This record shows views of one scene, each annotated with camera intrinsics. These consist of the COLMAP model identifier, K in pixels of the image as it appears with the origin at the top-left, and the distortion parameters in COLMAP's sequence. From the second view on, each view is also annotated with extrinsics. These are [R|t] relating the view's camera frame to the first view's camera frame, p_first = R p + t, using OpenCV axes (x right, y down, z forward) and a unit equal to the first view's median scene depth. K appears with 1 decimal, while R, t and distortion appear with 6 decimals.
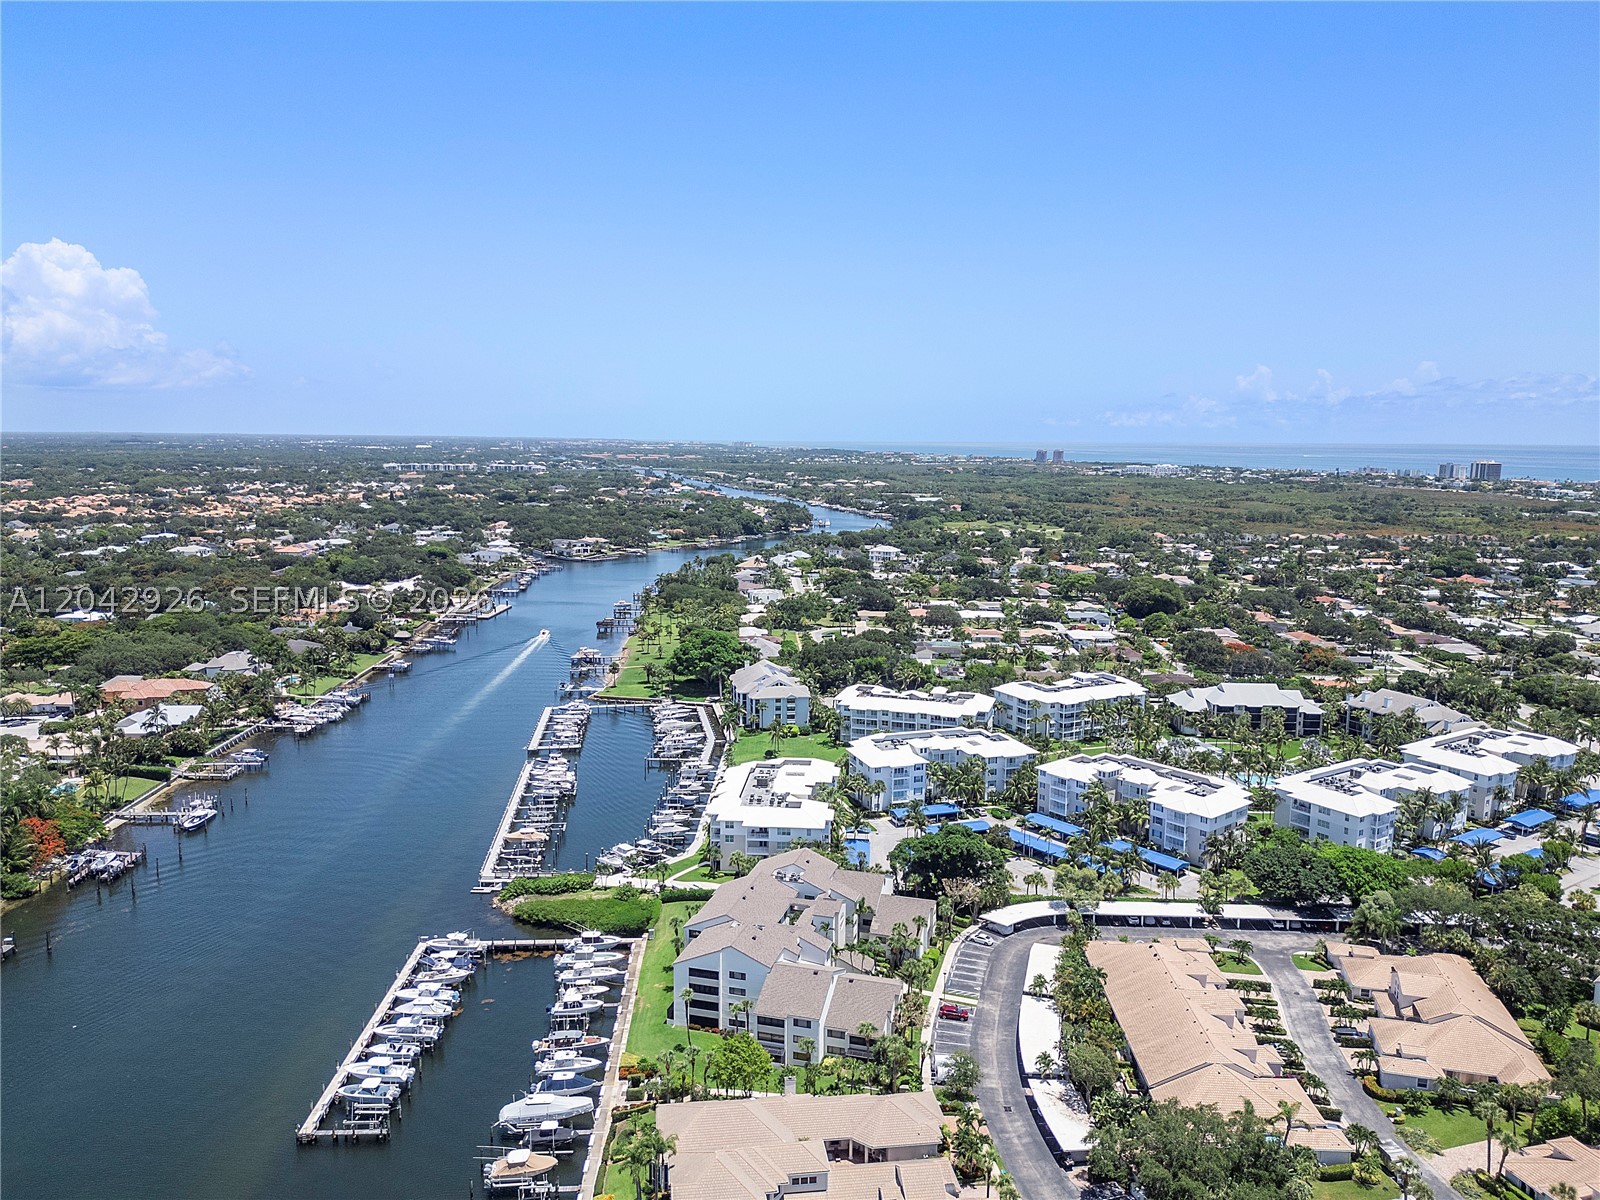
lens RADIAL K [[1131.1, 0, 815.0], [0, 1131.1, 600.0], [0, 0, 1]] dist [0.087044, -0.114167]
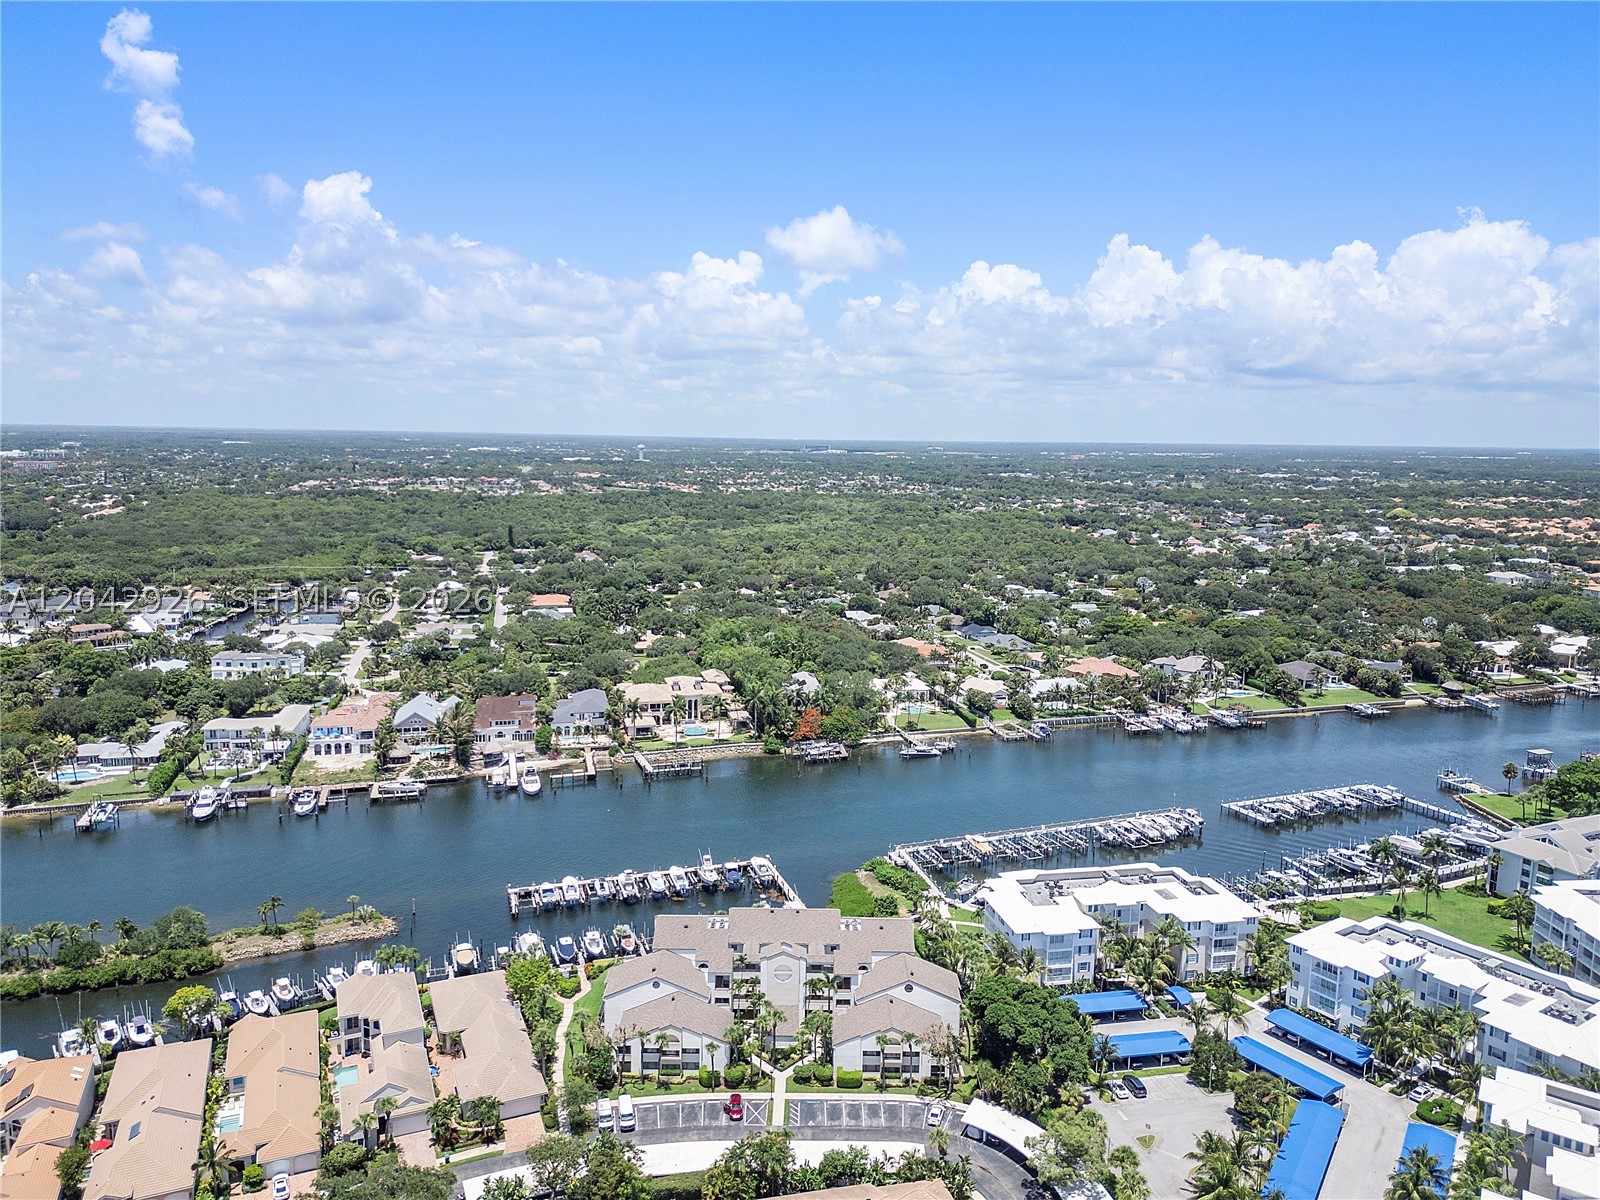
lens RADIAL K [[1148.2, 0, 773.7], [0, 1148.2, 594.3], [0, 0, 1]] dist [0.037753, 0.001855]
pose [[0.253298, 0.130446, -0.958553, 0.525738], [-0.152847, 0.983817, 0.093494, -0.064557], [0.955237, 0.122830, 0.269137, 0.416821]]
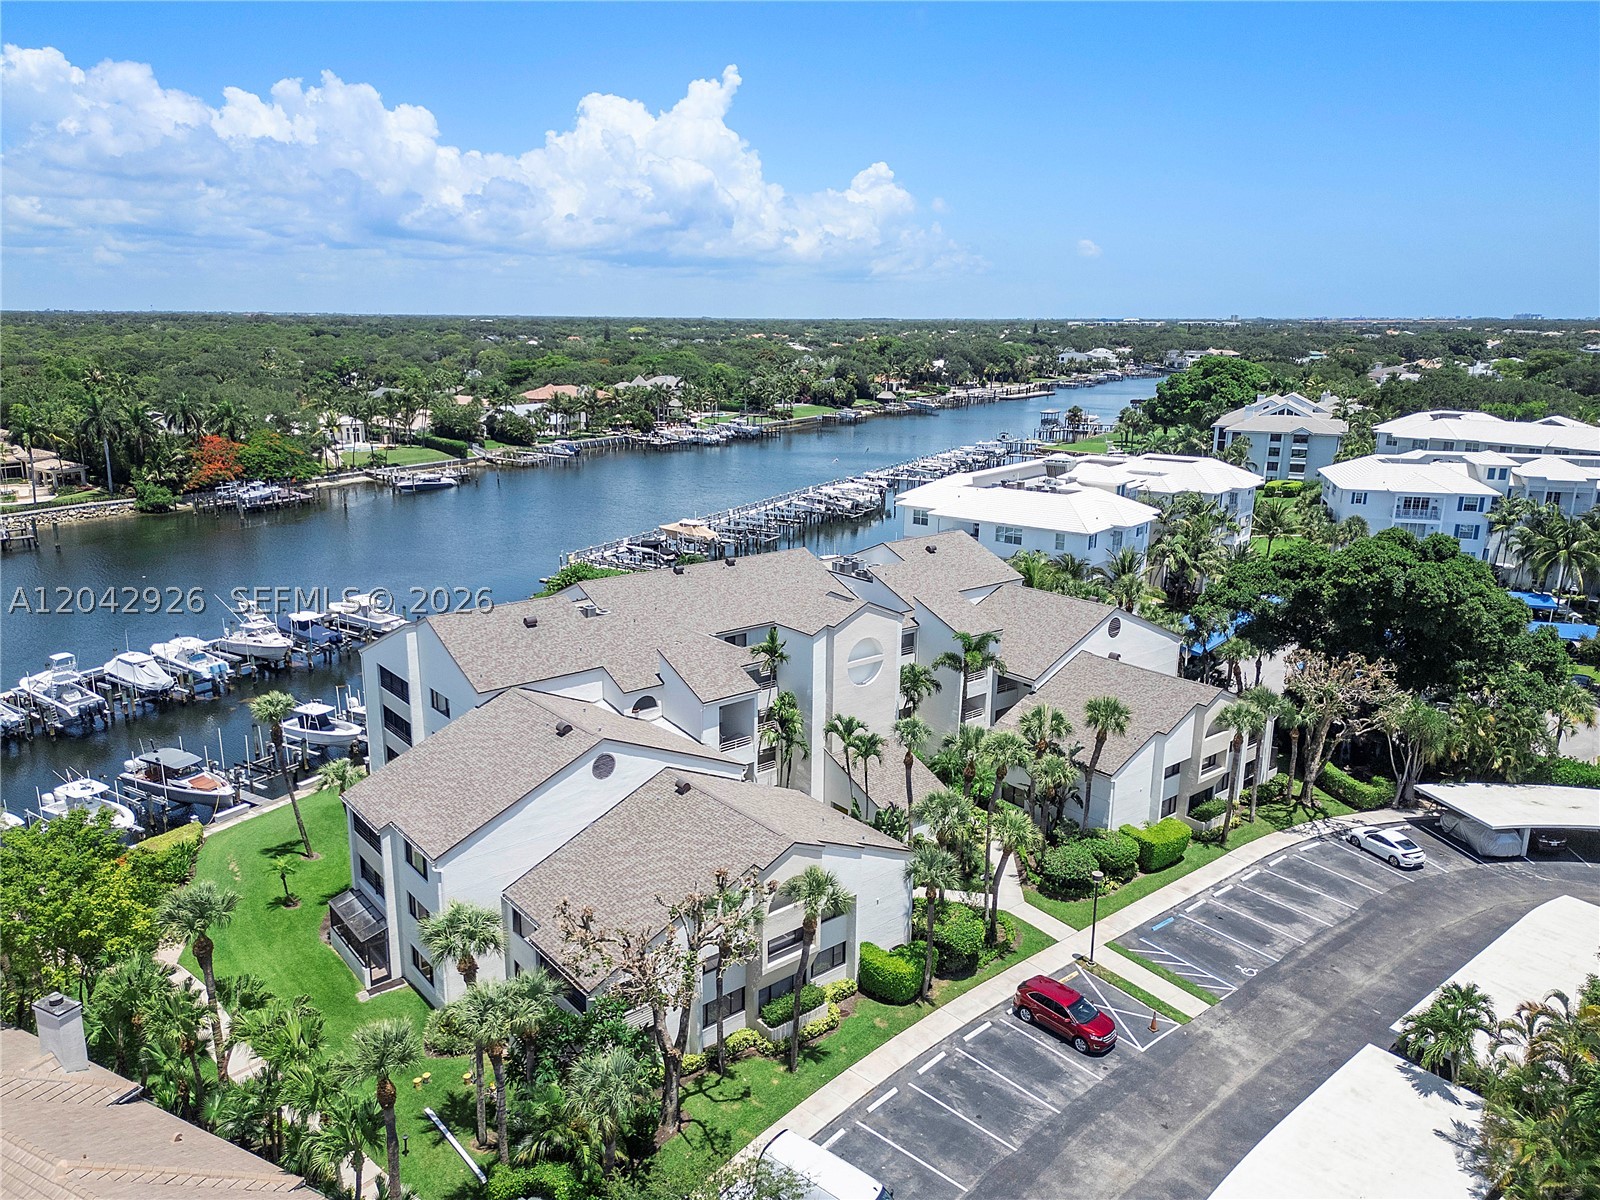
lens RADIAL K [[1144.1, 0, 800.0], [0, 1144.1, 600.0], [0, 0, 1]] dist [0.087846, -0.104397]
pose [[0.814991, 0.135555, -0.563396, 0.119996], [-0.086315, 0.989806, 0.113290, 0.134818], [0.573009, -0.043701, 0.818383, 0.420260]]
